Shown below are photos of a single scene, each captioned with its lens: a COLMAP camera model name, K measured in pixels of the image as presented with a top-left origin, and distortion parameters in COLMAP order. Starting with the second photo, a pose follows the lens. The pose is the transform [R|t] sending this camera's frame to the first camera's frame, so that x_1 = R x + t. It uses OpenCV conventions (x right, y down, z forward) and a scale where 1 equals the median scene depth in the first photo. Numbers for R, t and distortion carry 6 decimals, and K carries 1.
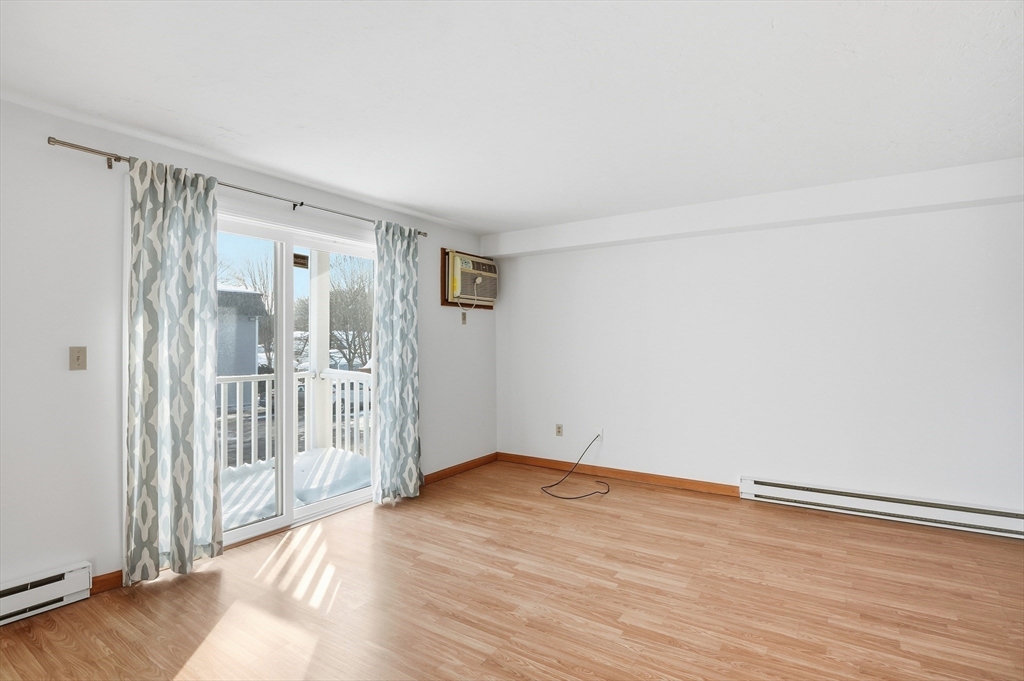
lens RADIAL K [[512.3, 0, 508.6], [0, 512.3, 316.1], [0, 0, 1]] dist [-0.023815, -0.000645]
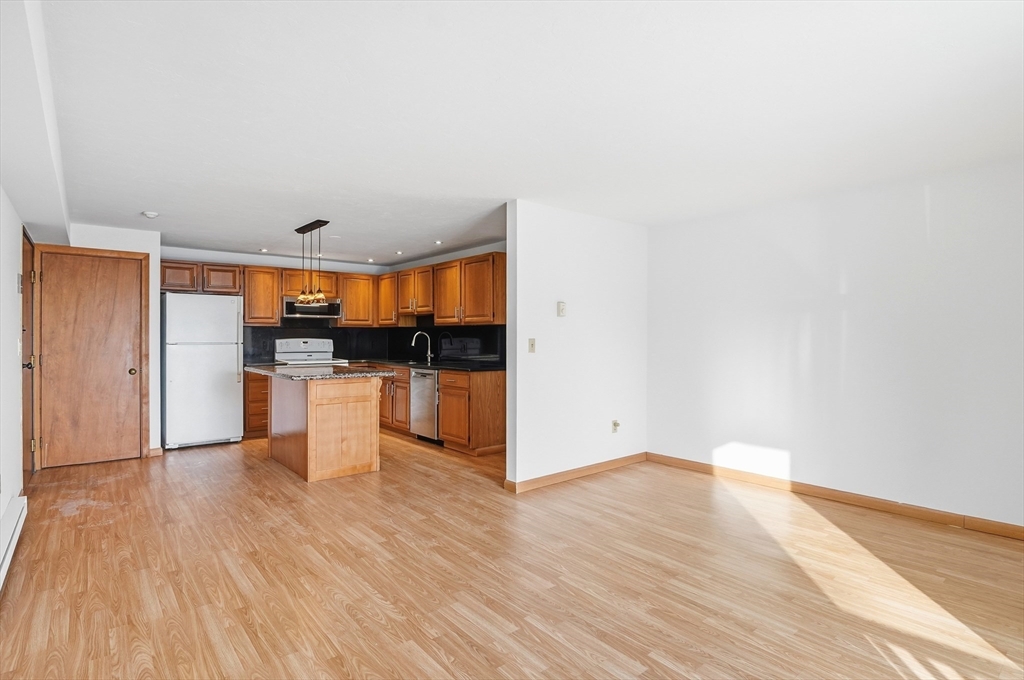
lens RADIAL K [[515.3, 0, 508.1], [0, 515.3, 331.6], [0, 0, 1]] dist [-0.027211, -0.001435]
pose [[-0.958628, 0.004237, 0.284631, -0.005044], [-0.014037, 0.997969, -0.062134, 0.079828], [-0.284316, -0.063559, -0.956621, 1.498064]]
